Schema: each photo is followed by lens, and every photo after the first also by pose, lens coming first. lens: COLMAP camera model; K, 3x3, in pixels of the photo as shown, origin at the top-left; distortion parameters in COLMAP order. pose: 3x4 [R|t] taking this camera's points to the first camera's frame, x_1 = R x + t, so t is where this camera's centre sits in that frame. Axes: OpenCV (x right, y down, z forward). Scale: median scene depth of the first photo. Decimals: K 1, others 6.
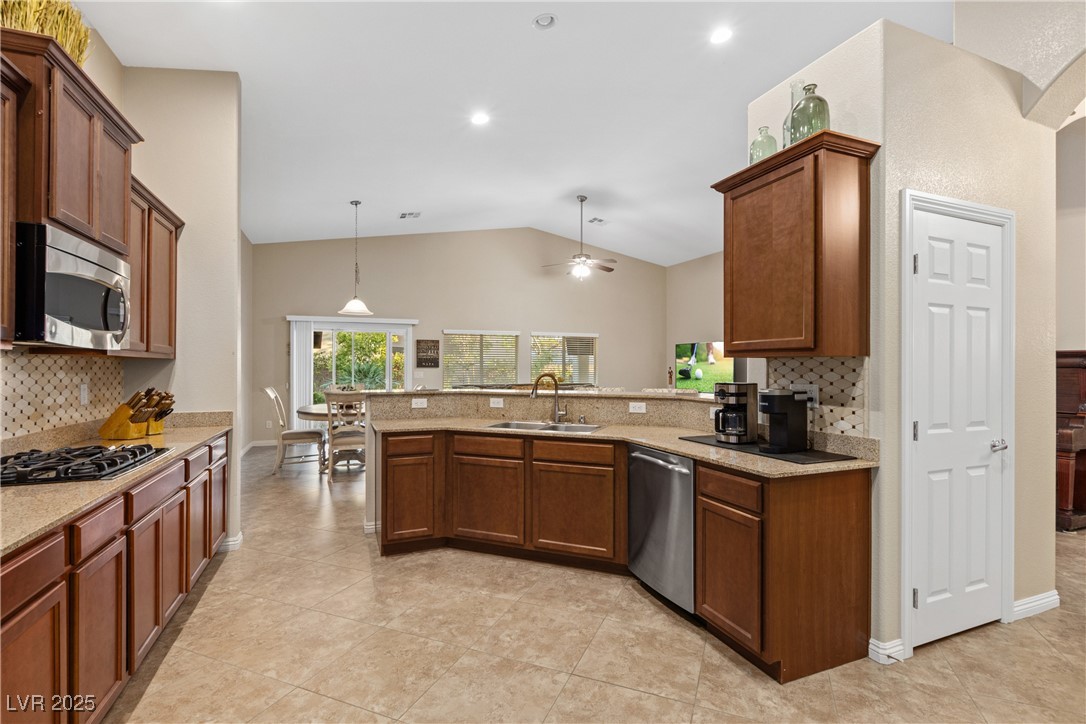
lens RADIAL K [[507.3, 0, 555.7], [0, 507.3, 366.8], [0, 0, 1]] dist [0.005581, -0.002195]
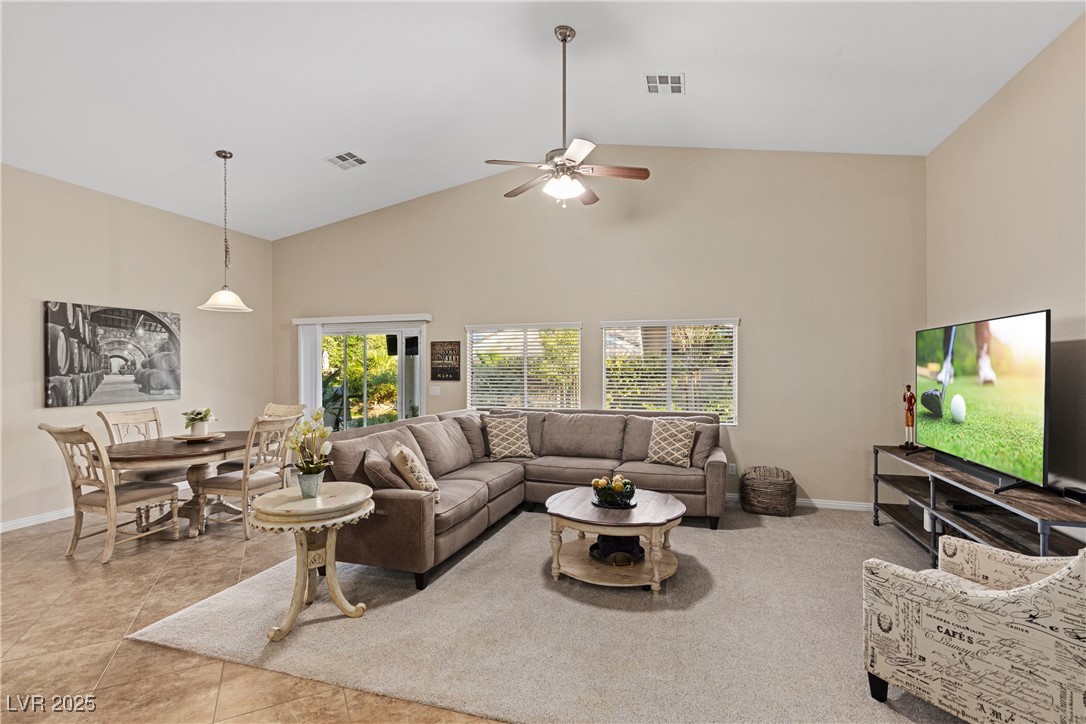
lens RADIAL K [[507.3, 0, 544.0], [0, 507.3, 367.0], [0, 0, 1]] dist [0.005581, -0.002195]
pose [[0.764422, -0.000344, -0.644716, 0.758984], [0.003146, 0.999990, 0.003197, -0.047508], [0.644708, -0.004472, 0.764416, 1.376238]]
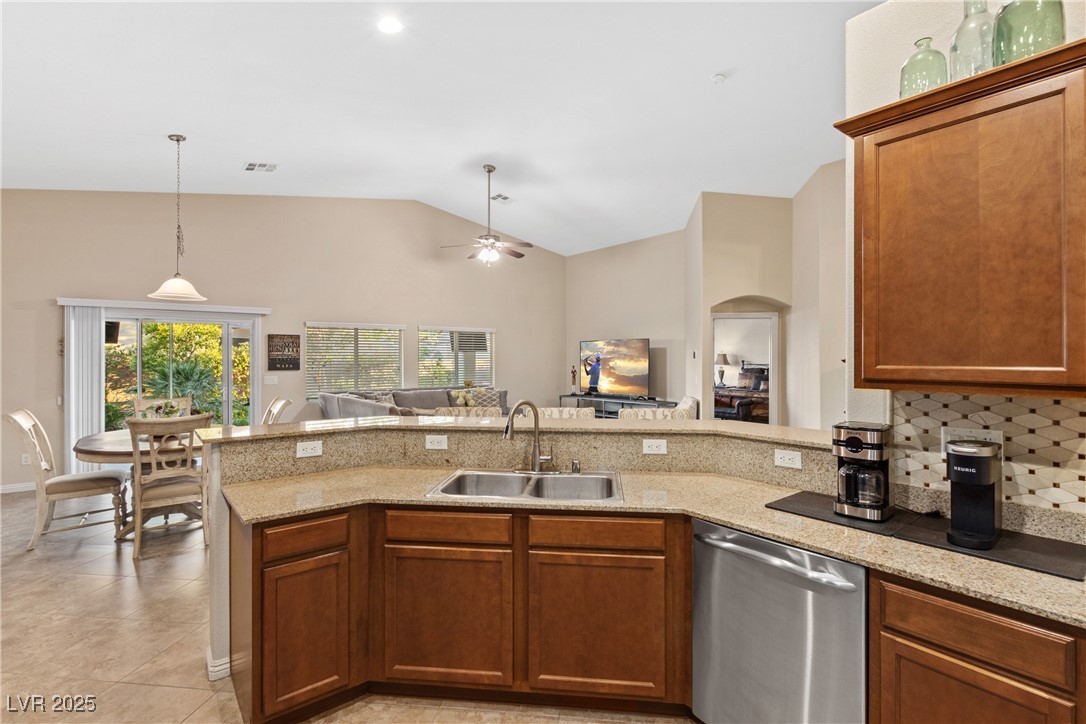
lens RADIAL K [[507.3, 0, 554.1], [0, 507.3, 358.3], [0, 0, 1]] dist [0.005581, -0.002195]
pose [[0.962193, -0.003079, 0.272350, -0.167063], [0.002321, 0.999992, 0.003106, -0.045336], [-0.272358, -0.002356, 0.962193, 0.359521]]
